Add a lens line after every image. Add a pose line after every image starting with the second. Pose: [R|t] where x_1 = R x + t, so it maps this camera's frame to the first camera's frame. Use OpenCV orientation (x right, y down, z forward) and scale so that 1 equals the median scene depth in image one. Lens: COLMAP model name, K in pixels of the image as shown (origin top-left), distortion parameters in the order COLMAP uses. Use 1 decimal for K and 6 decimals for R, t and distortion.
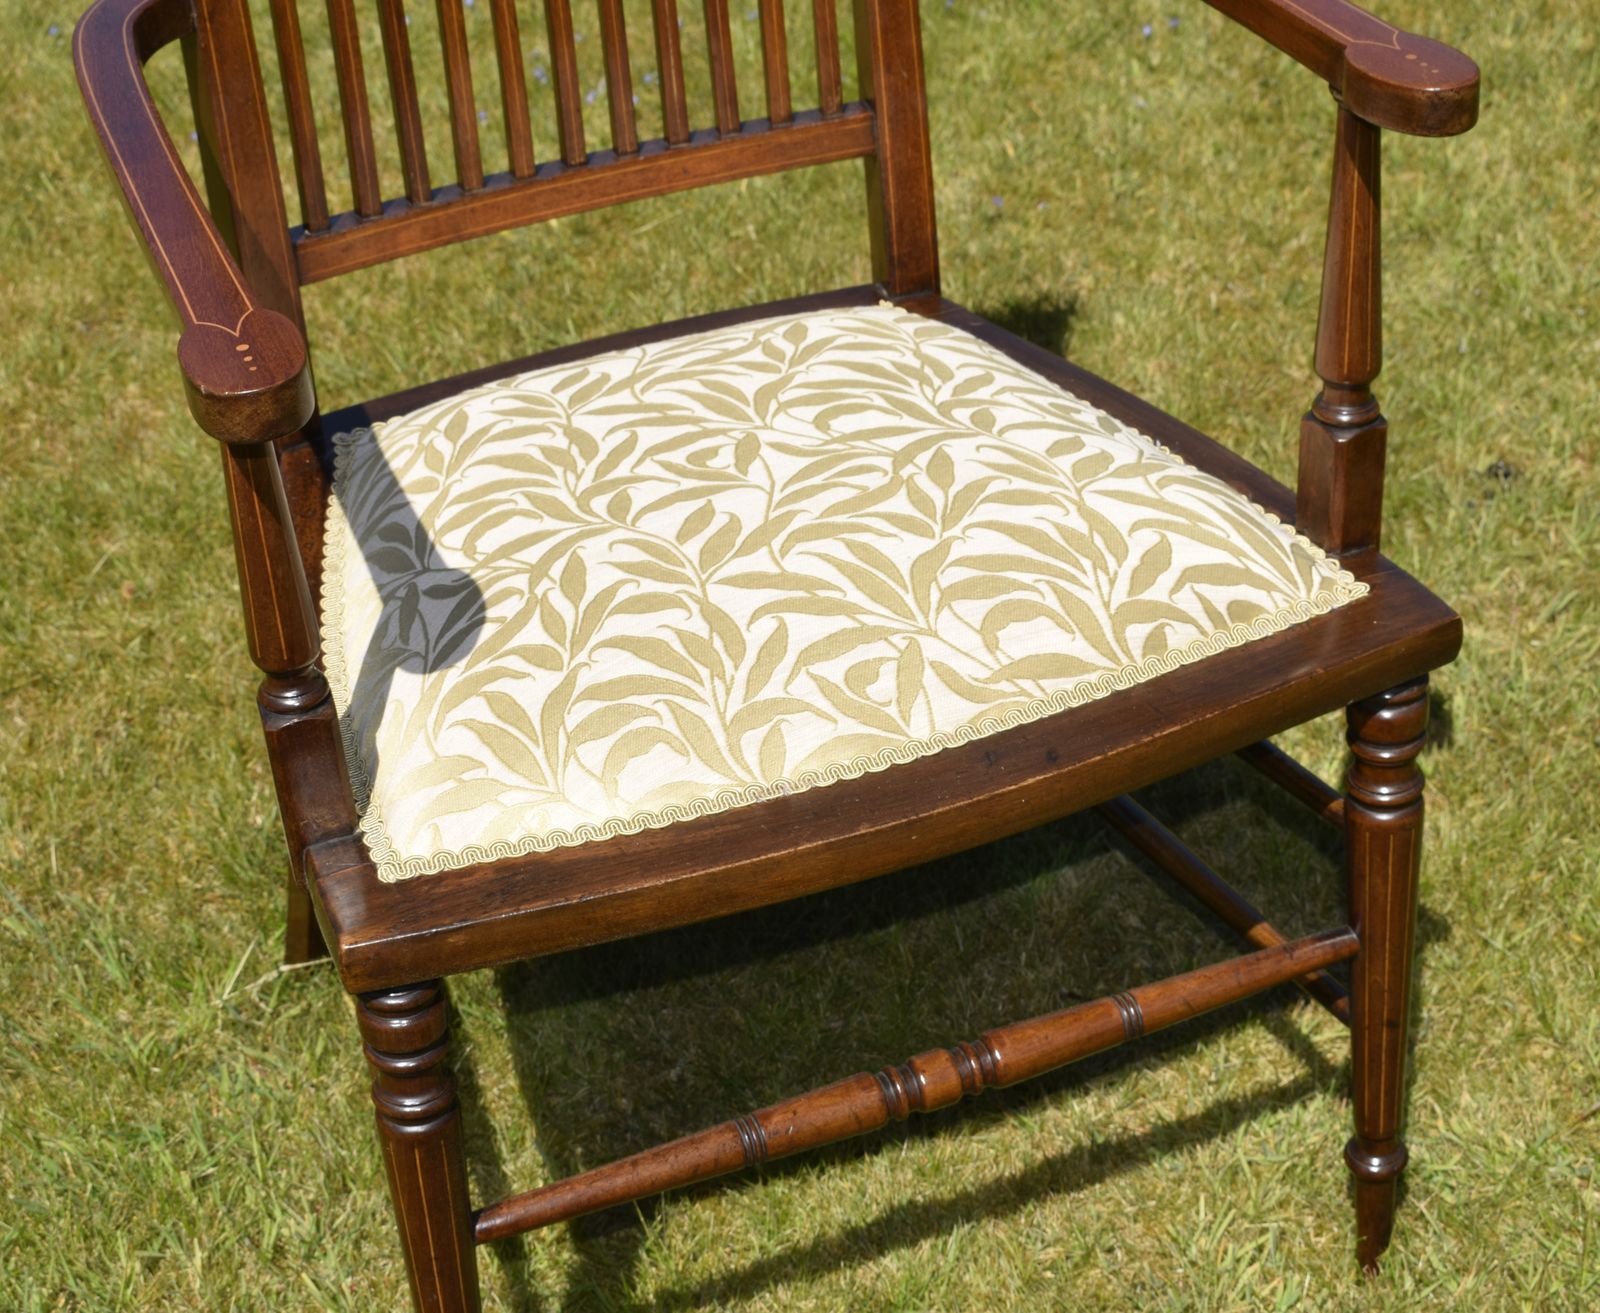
lens RADIAL K [[3265.1, 0, 795.2], [0, 3265.1, 656.4], [0, 0, 1]] dist [-0.010647, 0.000000]
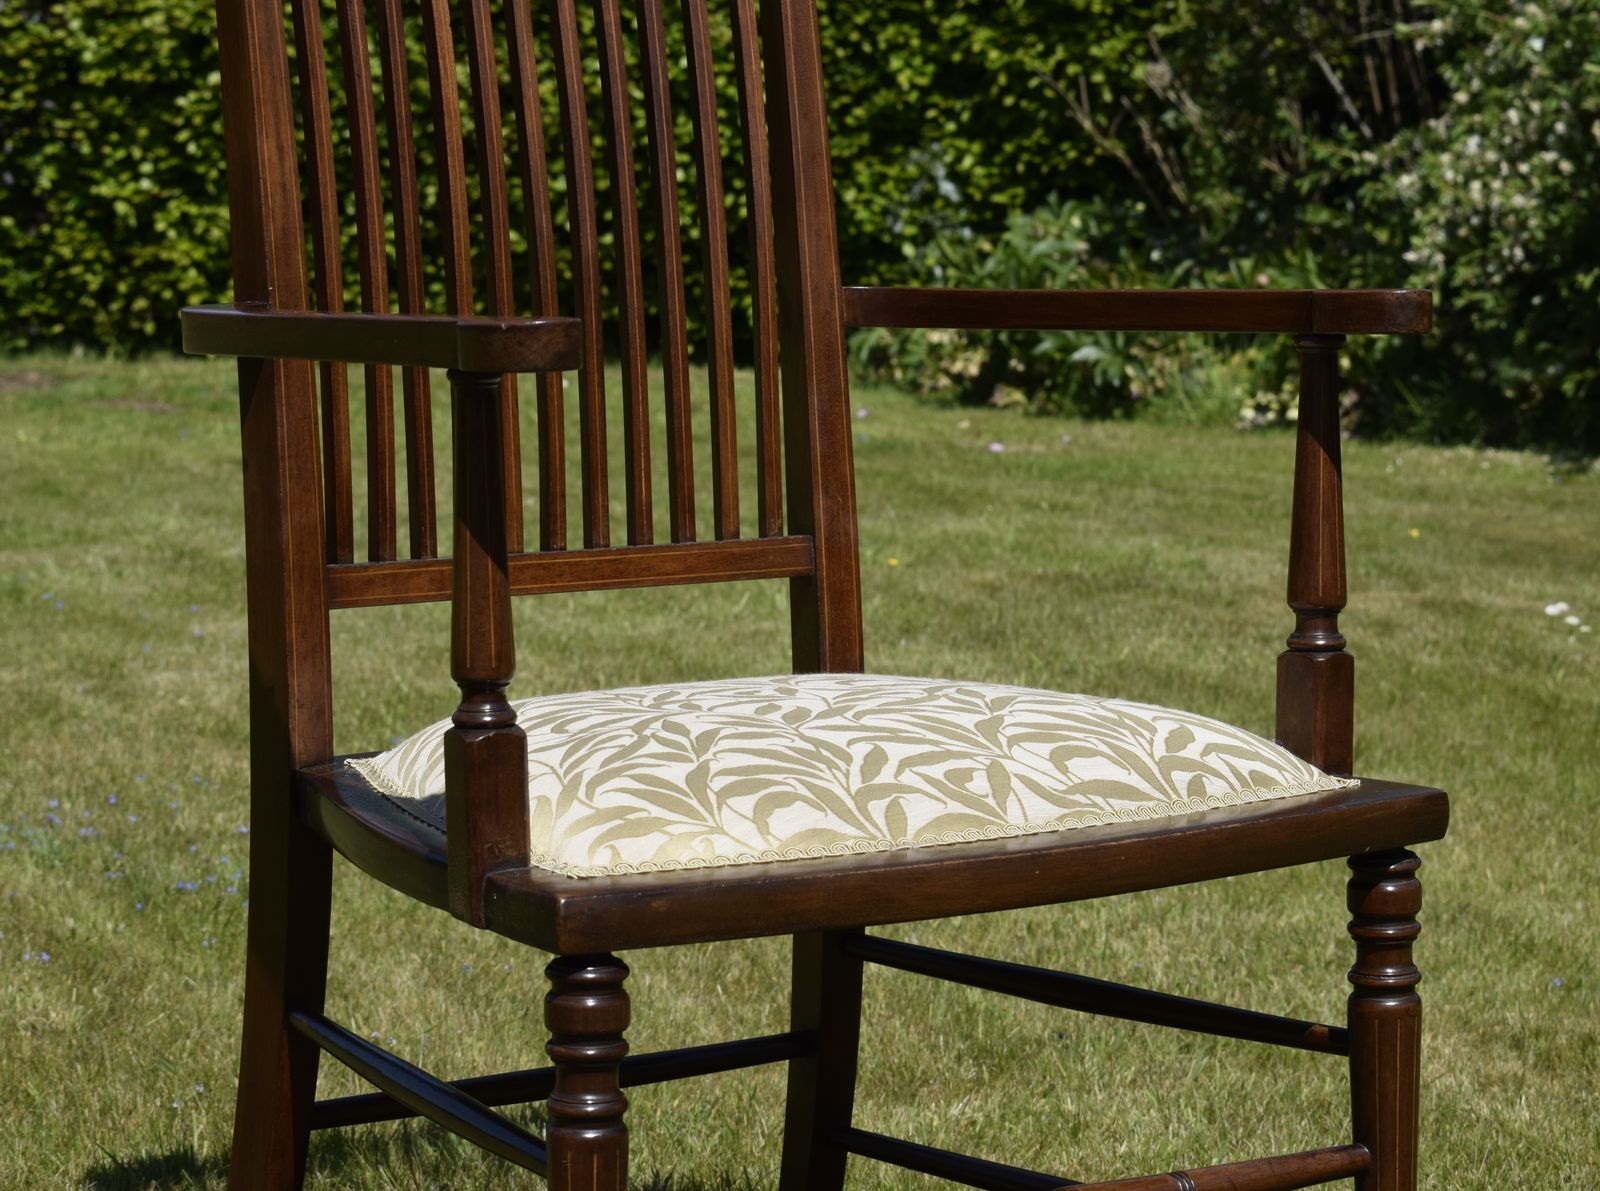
lens RADIAL K [[4127.7, 0, 718.1], [0, 4127.7, 598.0], [0, 0, 1]] dist [-0.024118, 0.000000]
pose [[0.980348, 0.031309, 0.194776, -0.318191], [0.064051, 0.883322, -0.464369, 0.568837], [-0.186589, 0.467719, 0.863958, -0.207048]]
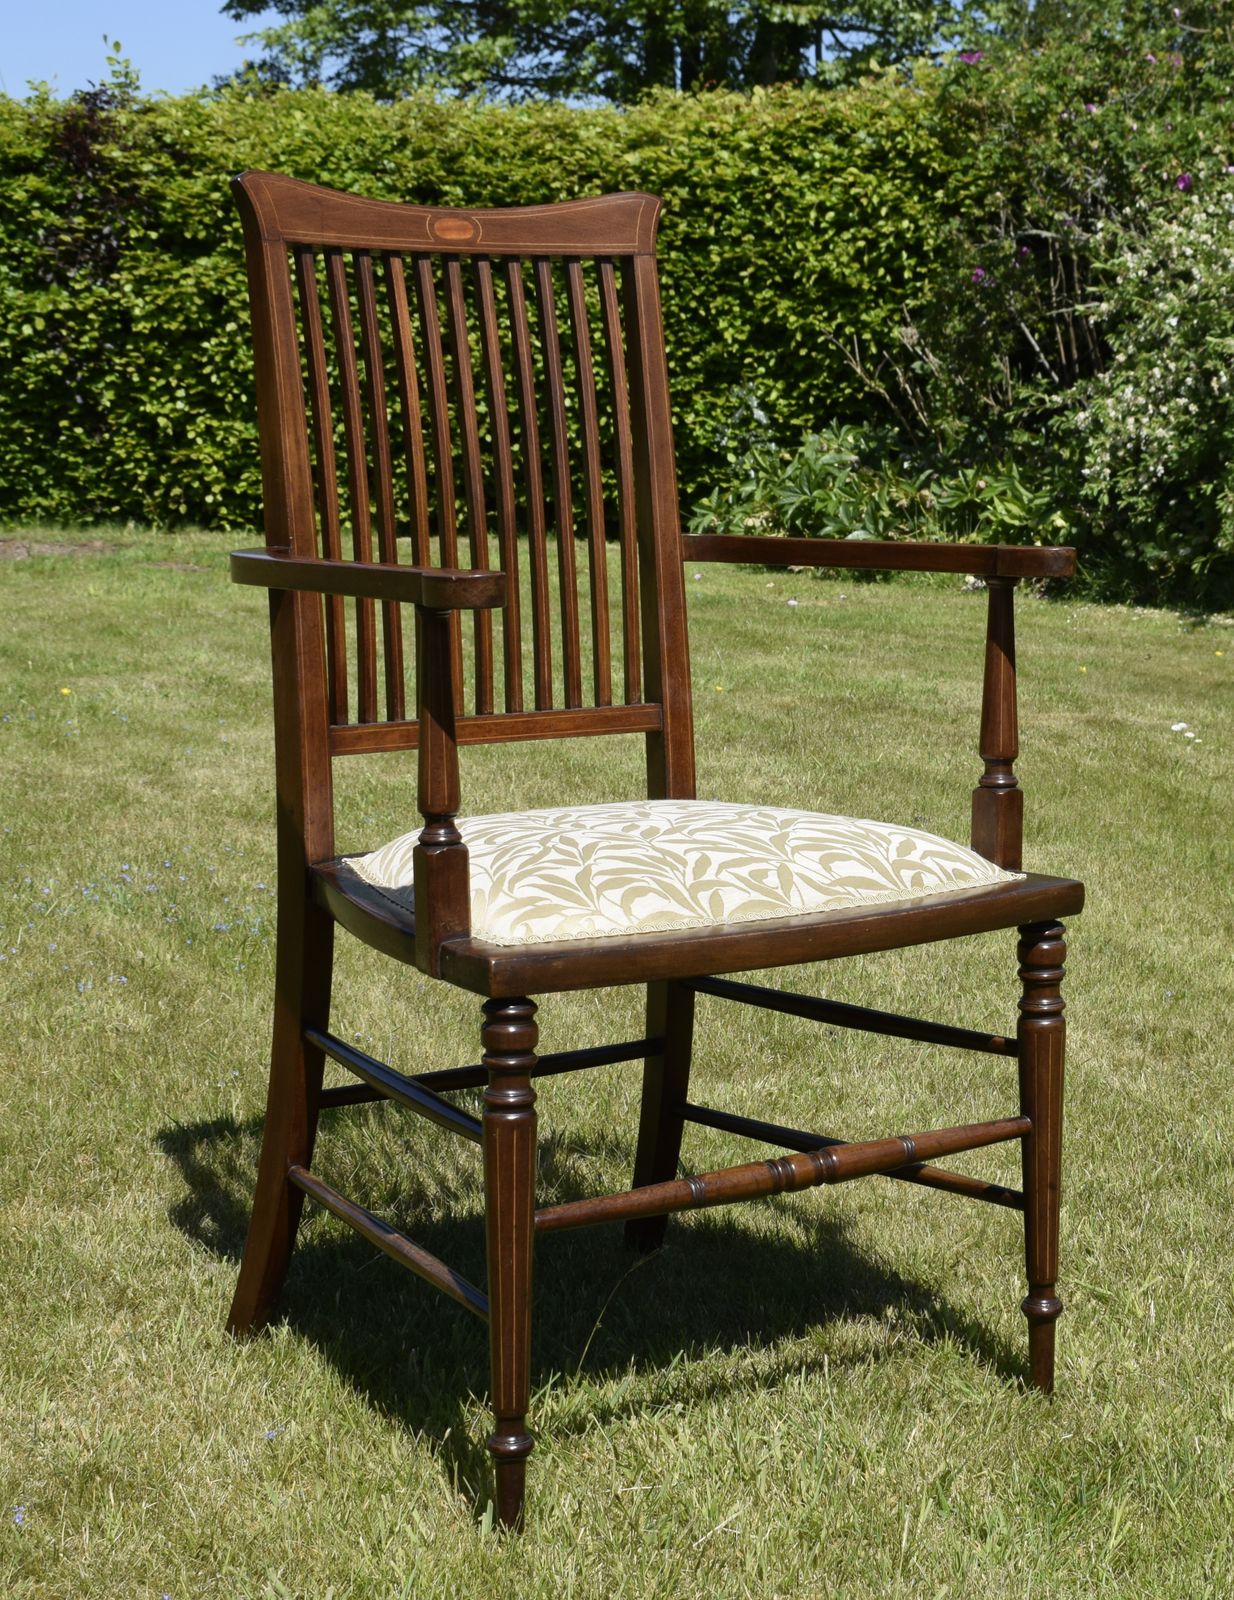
lens RADIAL K [[2967.3, 0, 820.5], [0, 2967.3, 808.2], [0, 0, 1]] dist [-0.019899, 0.000000]
pose [[0.962558, 0.025408, 0.269881, -0.339481], [0.095373, 0.900198, -0.424908, 0.588825], [-0.253743, 0.434738, 0.864070, -0.303399]]
